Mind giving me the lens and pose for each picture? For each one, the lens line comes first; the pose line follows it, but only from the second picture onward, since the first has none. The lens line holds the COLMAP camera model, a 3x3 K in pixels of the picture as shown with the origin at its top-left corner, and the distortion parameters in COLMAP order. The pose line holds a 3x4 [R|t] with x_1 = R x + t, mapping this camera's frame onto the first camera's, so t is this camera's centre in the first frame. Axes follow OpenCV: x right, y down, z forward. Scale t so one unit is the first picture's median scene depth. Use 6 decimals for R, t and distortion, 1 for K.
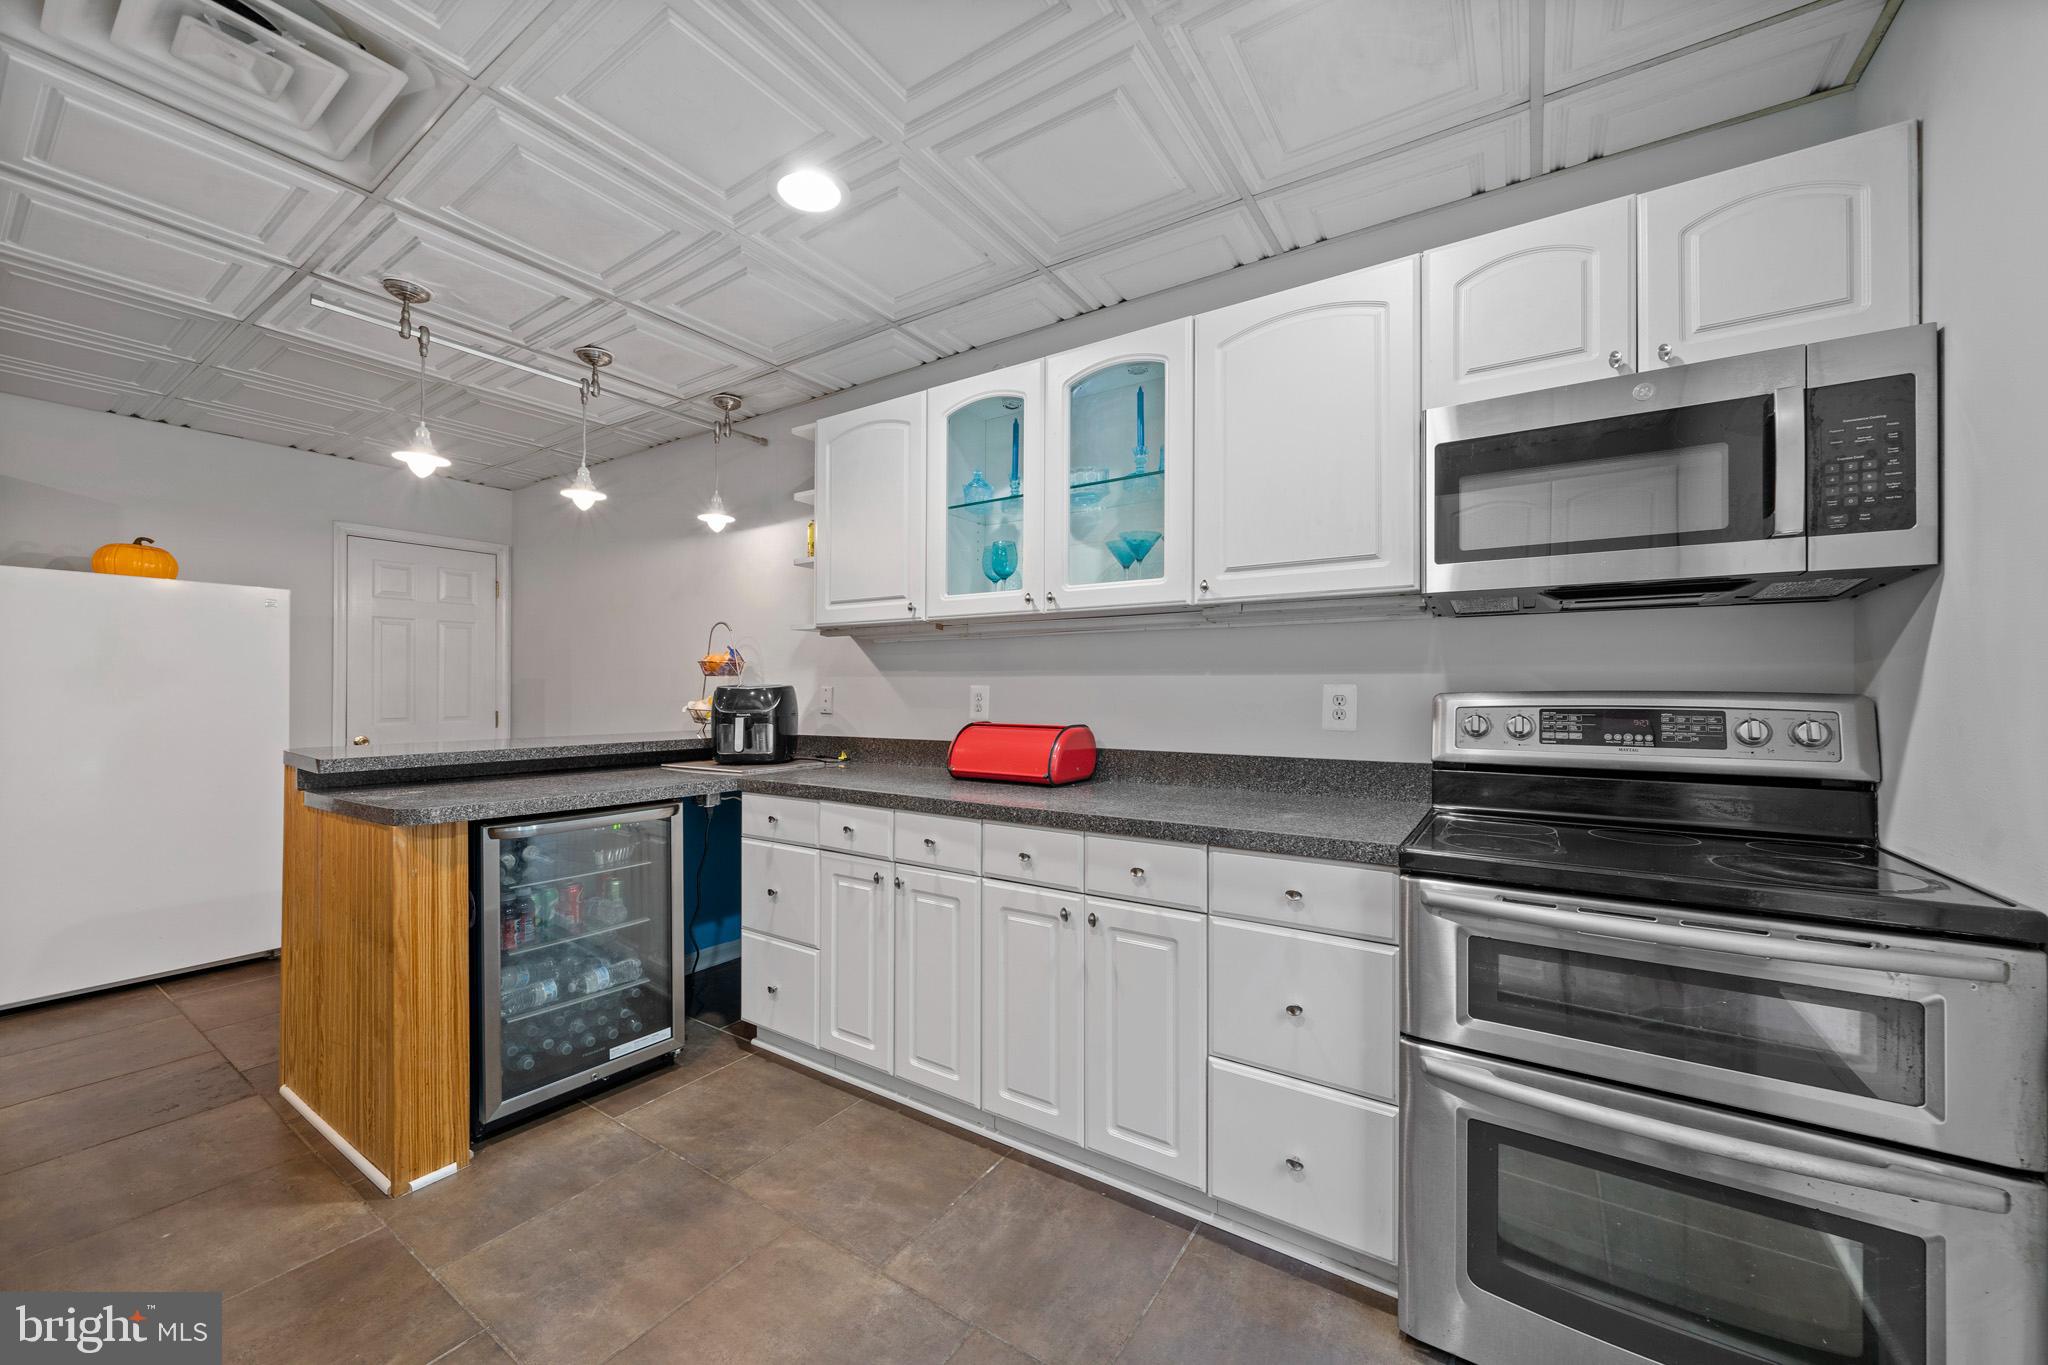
lens RADIAL K [[789.2, 0, 1024.0], [0, 789.2, 682.5], [0, 0, 1]] dist [-0.000391, -0.000005]
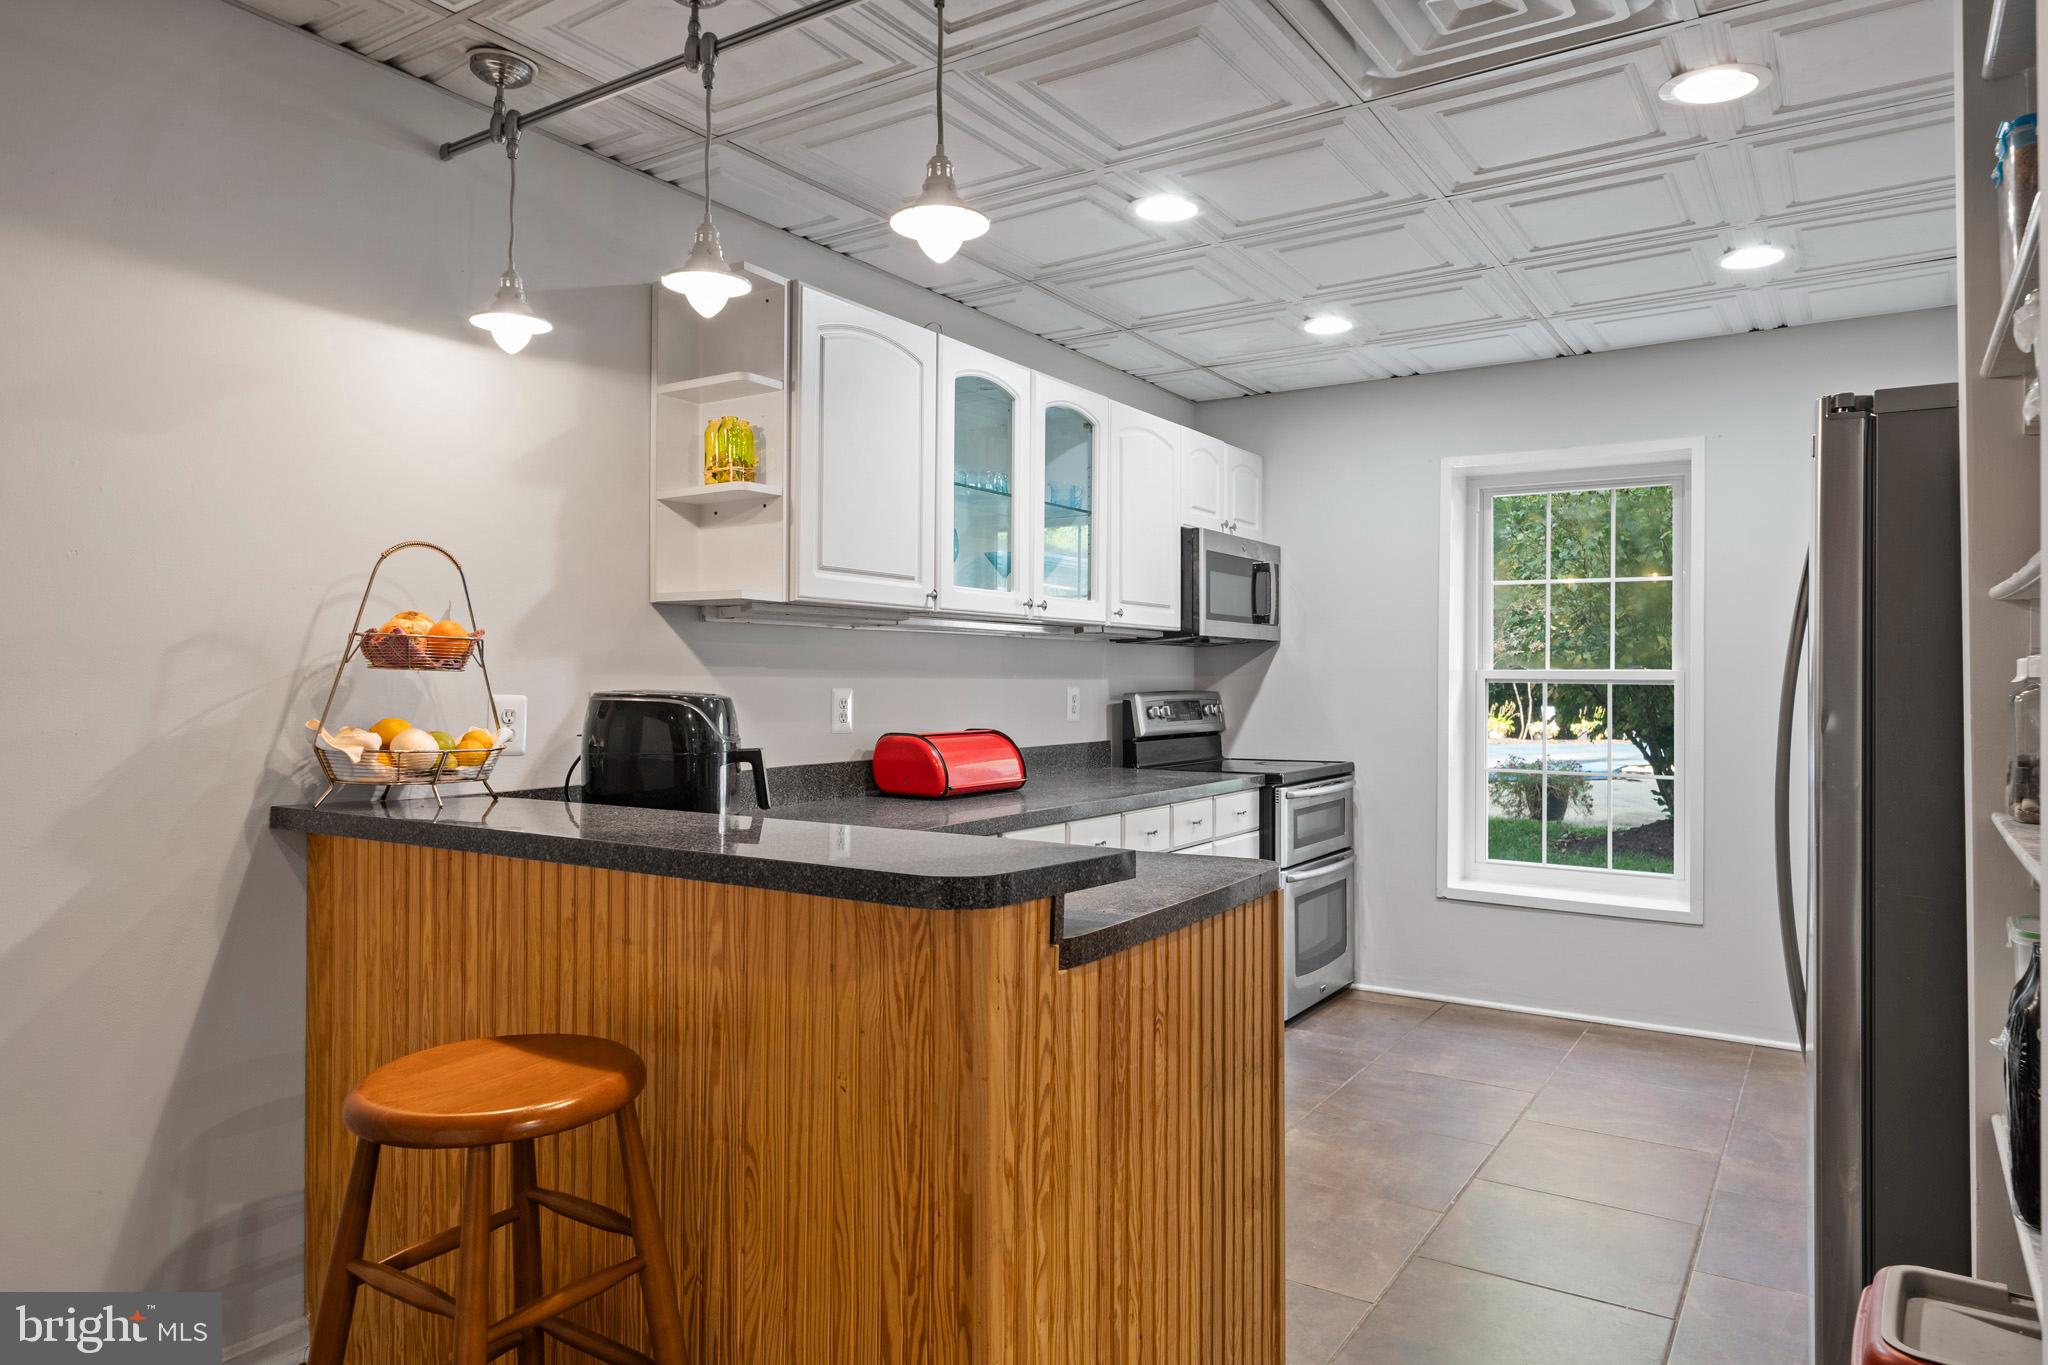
lens RADIAL K [[1263.2, 0, 1024.0], [0, 1263.2, 682.5], [0, 0, 1]] dist [0.000040, -0.000112]
pose [[-0.024913, 0.000610, 0.999689, -1.647243], [-0.004442, 0.999990, -0.000721, -0.003803], [-0.999680, -0.004459, -0.024910, 1.064801]]
